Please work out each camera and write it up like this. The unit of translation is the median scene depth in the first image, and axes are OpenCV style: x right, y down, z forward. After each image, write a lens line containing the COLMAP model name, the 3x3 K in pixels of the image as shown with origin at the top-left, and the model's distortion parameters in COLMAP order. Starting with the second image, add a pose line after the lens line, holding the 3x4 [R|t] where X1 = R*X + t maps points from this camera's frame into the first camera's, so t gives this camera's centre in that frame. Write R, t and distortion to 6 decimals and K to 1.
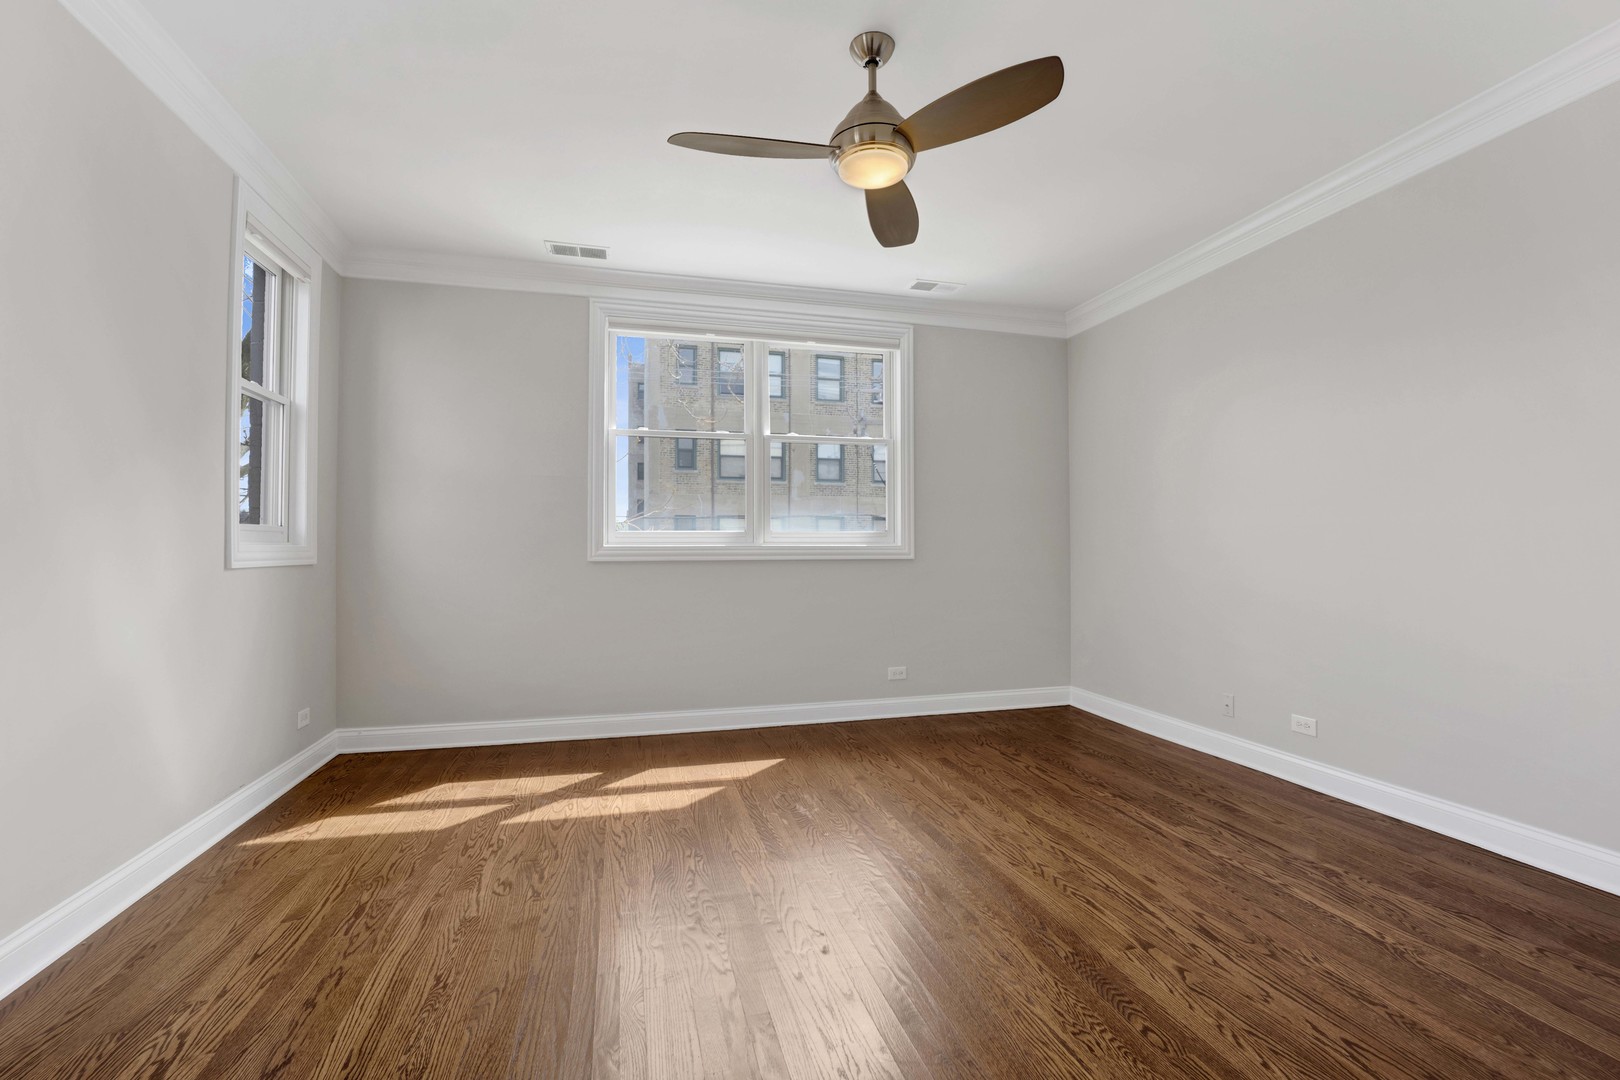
lens RADIAL K [[689.6, 0, 803.5], [0, 689.6, 540.8], [0, 0, 1]] dist [-0.023958, 0.000465]
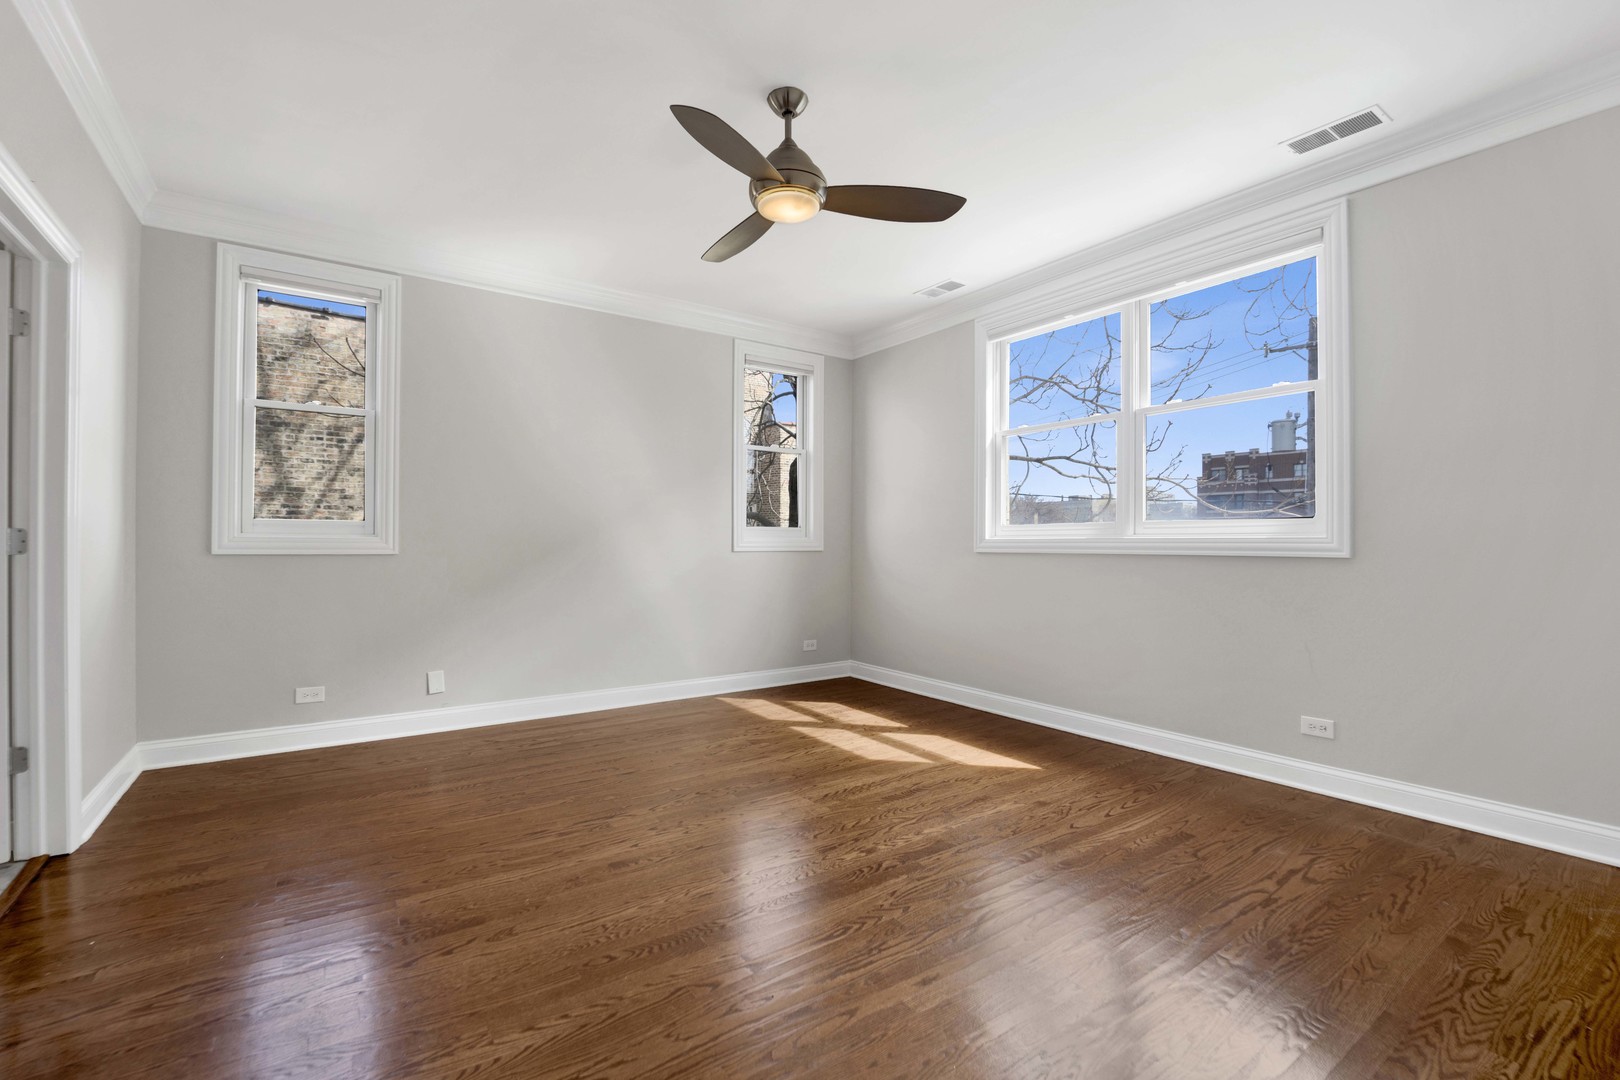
lens RADIAL K [[689.6, 0, 807.5], [0, 689.6, 530.0], [0, 0, 1]] dist [-0.023958, 0.000465]
pose [[0.352123, -0.017557, -0.935789, 0.796537], [0.005971, 0.999846, -0.016512, 0.012184], [0.935935, 0.000227, 0.352174, 0.420863]]
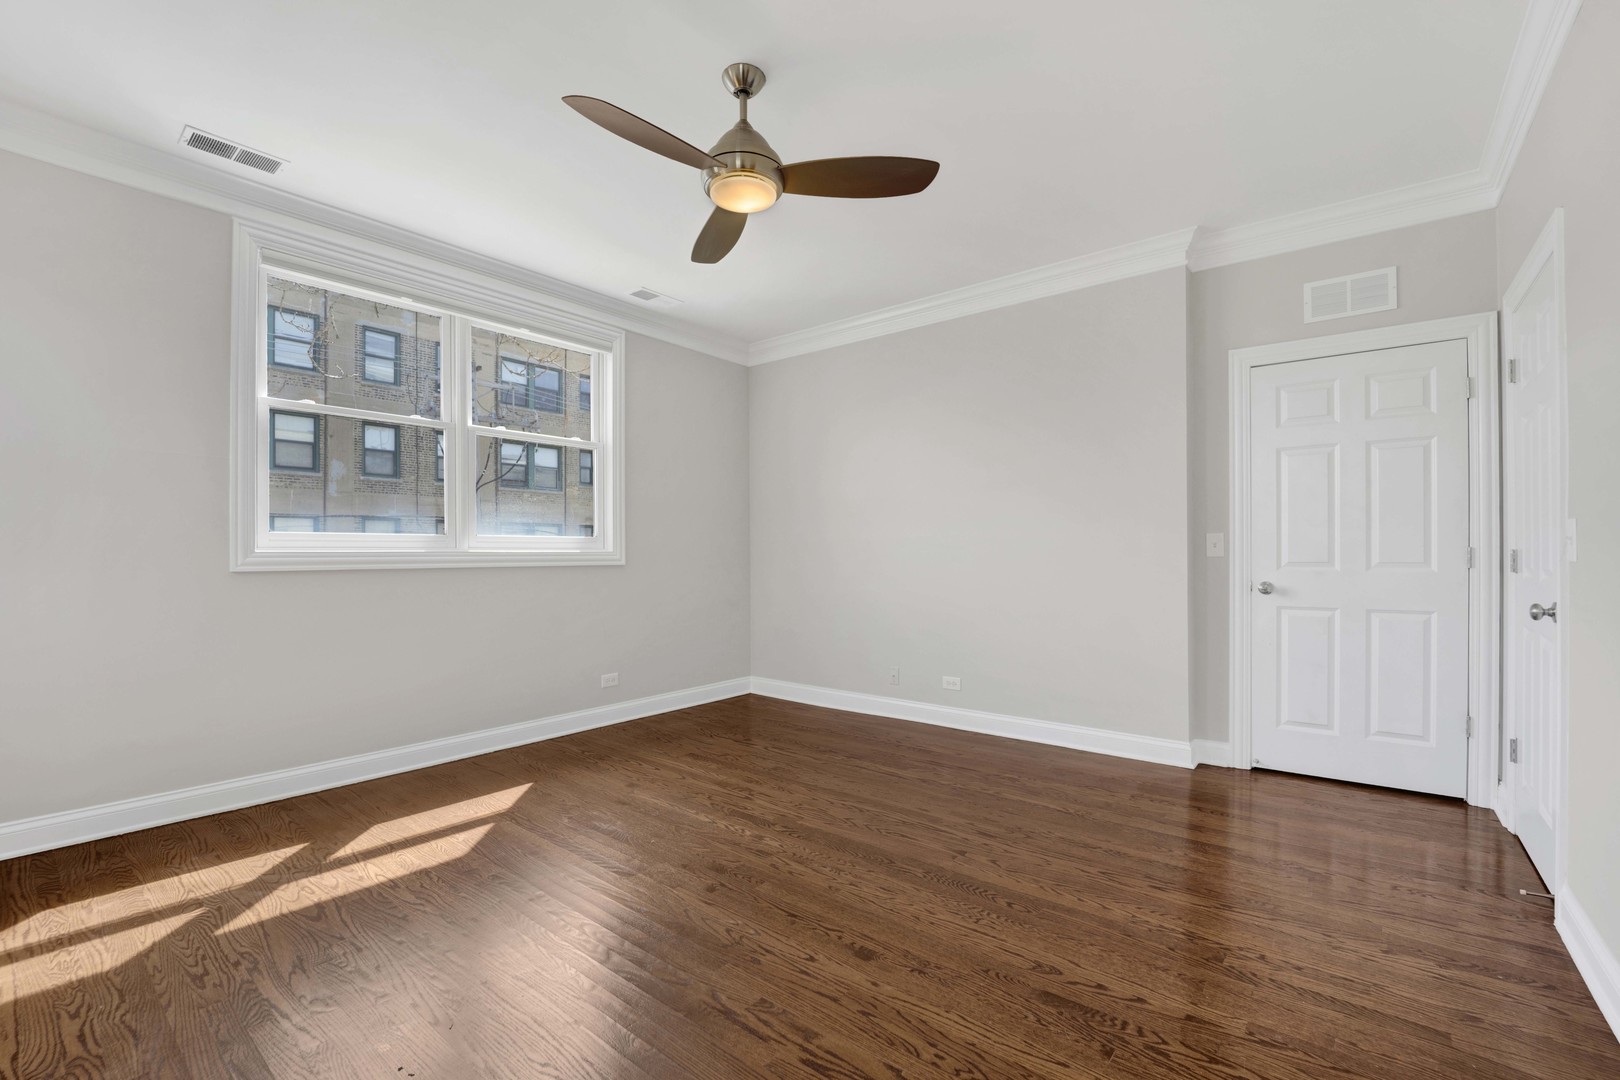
lens RADIAL K [[689.6, 0, 798.5], [0, 689.6, 548.5], [0, 0, 1]] dist [-0.023958, 0.000465]
pose [[0.812128, 0.004259, 0.583464, -0.302036], [-0.005434, 0.999985, 0.000265, 0.002441], [-0.583454, -0.003386, 0.812139, 0.058517]]
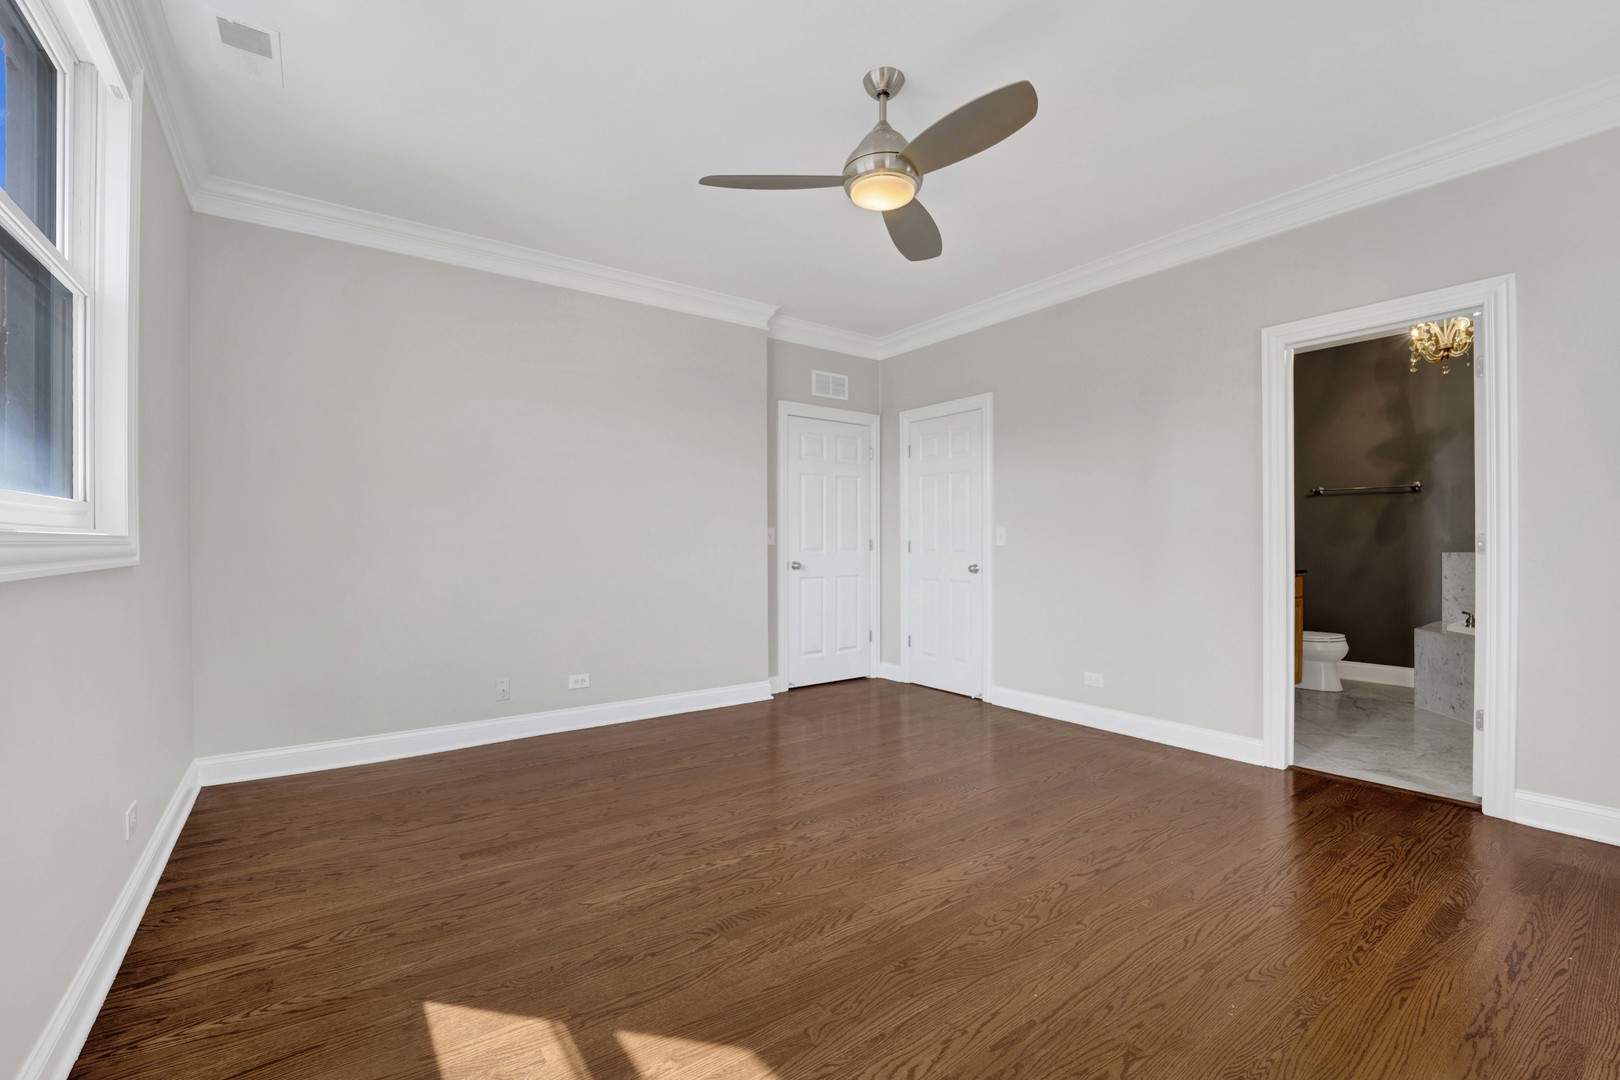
lens RADIAL K [[689.6, 0, 802.2], [0, 689.6, 557.2], [0, 0, 1]] dist [-0.023958, 0.000465]
pose [[-0.356165, -0.020168, 0.934205, -0.587998], [-0.006295, 0.999796, 0.019184, 0.008453], [-0.934402, 0.000952, -0.356220, 1.015714]]
